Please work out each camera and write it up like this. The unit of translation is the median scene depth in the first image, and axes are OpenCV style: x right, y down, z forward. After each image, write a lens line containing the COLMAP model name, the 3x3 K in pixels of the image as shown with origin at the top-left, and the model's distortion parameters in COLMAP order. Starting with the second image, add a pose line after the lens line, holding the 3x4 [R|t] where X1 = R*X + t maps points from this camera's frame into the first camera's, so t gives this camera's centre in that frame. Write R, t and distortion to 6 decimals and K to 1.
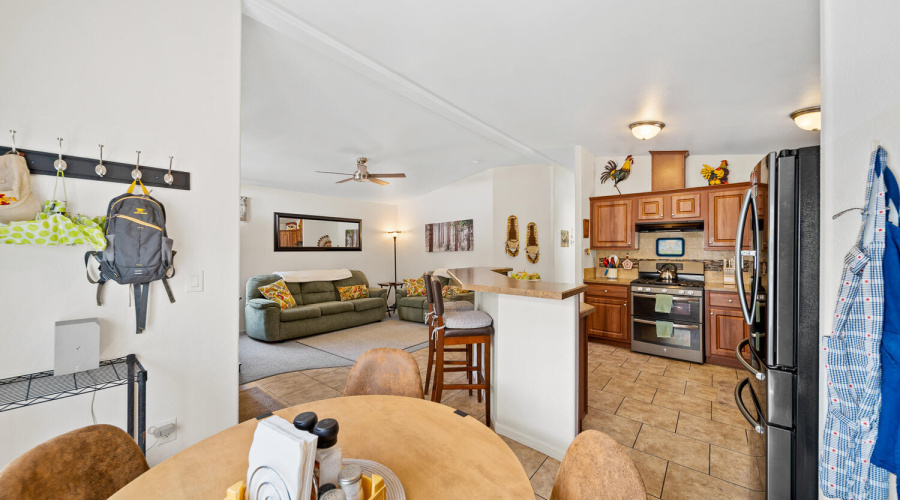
lens RADIAL K [[320.7, 0, 449.1], [0, 320.7, 249.7], [0, 0, 1]] dist [0.005275, -0.001699]
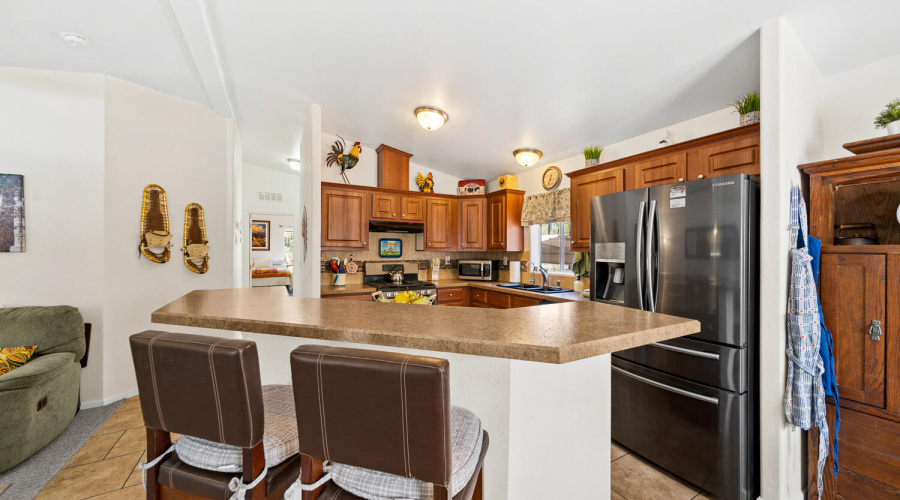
lens RADIAL K [[320.7, 0, 455.0], [0, 320.7, 247.8], [0, 0, 1]] dist [0.005275, -0.001699]
pose [[0.351012, 0.008654, 0.936331, -0.133297], [-0.001736, 0.999962, -0.008591, -0.000397], [-0.936369, 0.001391, 0.351014, 0.387806]]
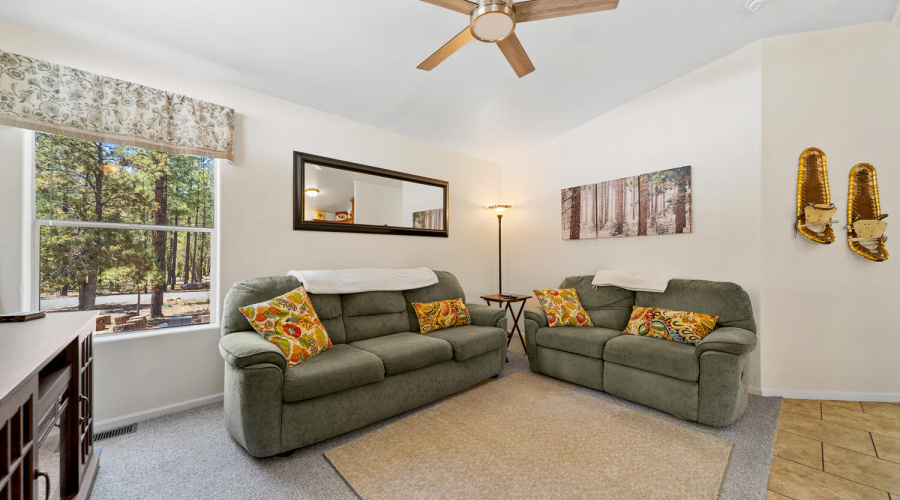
lens RADIAL K [[320.7, 0, 446.7], [0, 320.7, 256.5], [0, 0, 1]] dist [0.005275, -0.001699]
pose [[0.987655, 0.010285, -0.156307, -0.232150], [-0.008570, 0.999896, 0.011642, 0.039078], [0.156410, -0.010159, 0.987640, 0.547197]]
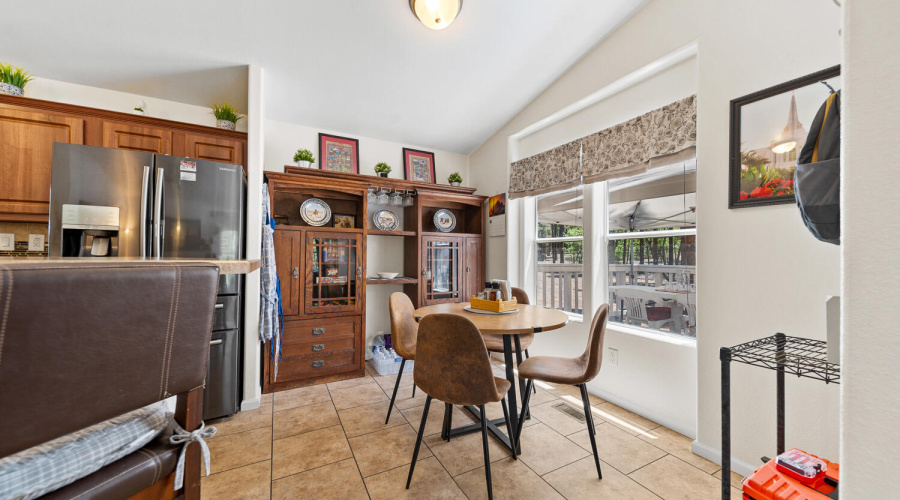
lens RADIAL K [[320.7, 0, 451.5], [0, 320.7, 249.7], [0, 0, 1]] dist [0.005275, -0.001699]
pose [[-0.929664, -0.003151, 0.368394, -0.154659], [-0.010751, 0.999770, -0.018580, 0.037950], [-0.368250, -0.021234, -0.929484, 0.520158]]
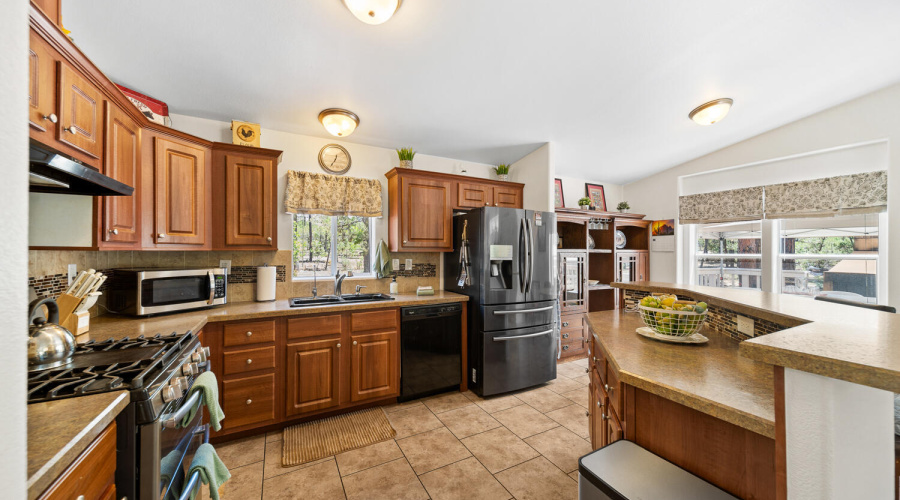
lens RADIAL K [[320.7, 0, 447.7], [0, 320.7, 249.5], [0, 0, 1]] dist [0.005275, -0.001699]
pose [[-0.926840, -0.003804, 0.375437, 0.206594], [-0.006368, 0.999964, -0.005589, -0.000032], [-0.375402, -0.007571, -0.926831, 0.879930]]
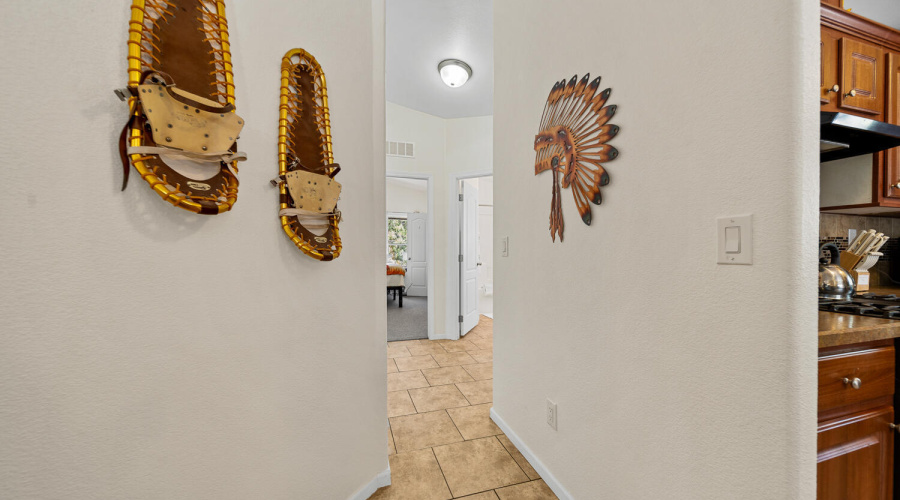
lens RADIAL K [[320.7, 0, 450.4], [0, 320.7, 253.0], [0, 0, 1]] dist [0.005275, -0.001699]
pose [[0.541893, -0.006429, 0.840423, 0.153412], [-0.003845, 0.999941, 0.010128, 0.038590], [-0.840439, -0.008720, 0.541836, 0.896594]]
